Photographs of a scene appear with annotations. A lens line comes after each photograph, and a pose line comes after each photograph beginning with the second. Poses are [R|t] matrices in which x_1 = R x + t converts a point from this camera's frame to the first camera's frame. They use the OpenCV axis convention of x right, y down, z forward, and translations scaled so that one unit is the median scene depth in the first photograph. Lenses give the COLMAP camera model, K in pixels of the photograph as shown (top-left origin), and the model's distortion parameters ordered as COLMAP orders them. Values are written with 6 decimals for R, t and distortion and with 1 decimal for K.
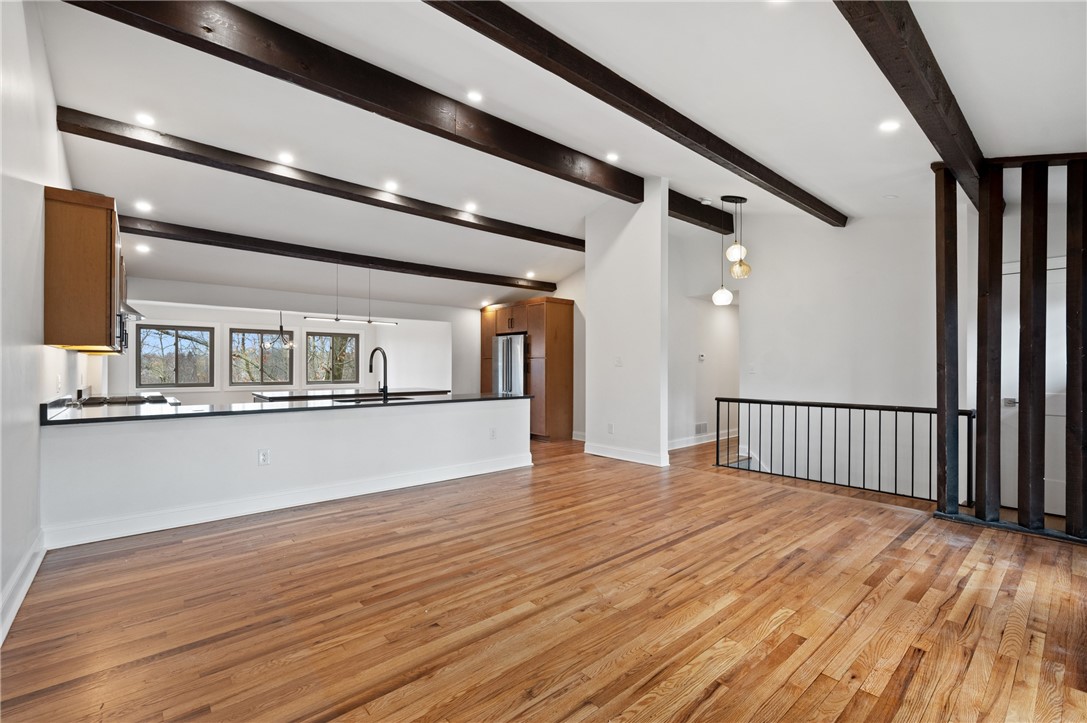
lens RADIAL K [[473.6, 0, 540.5], [0, 473.6, 368.8], [0, 0, 1]] dist [0.002695, 0.000234]
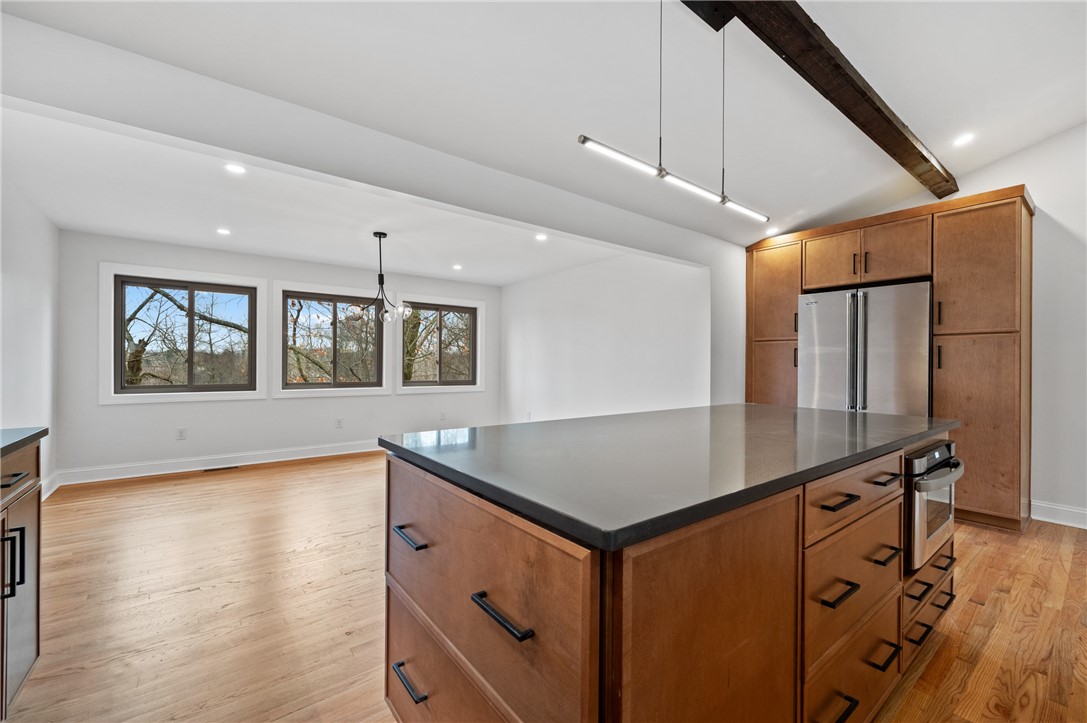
lens RADIAL K [[447.6, 0, 542.0], [0, 447.6, 365.4], [0, 0, 1]] dist [-0.000759, -0.000072]
pose [[0.998790, 0.003882, -0.049023, -0.472408], [-0.004070, 0.999985, -0.003748, 0.011206], [0.049008, 0.003943, 0.998791, 0.712278]]
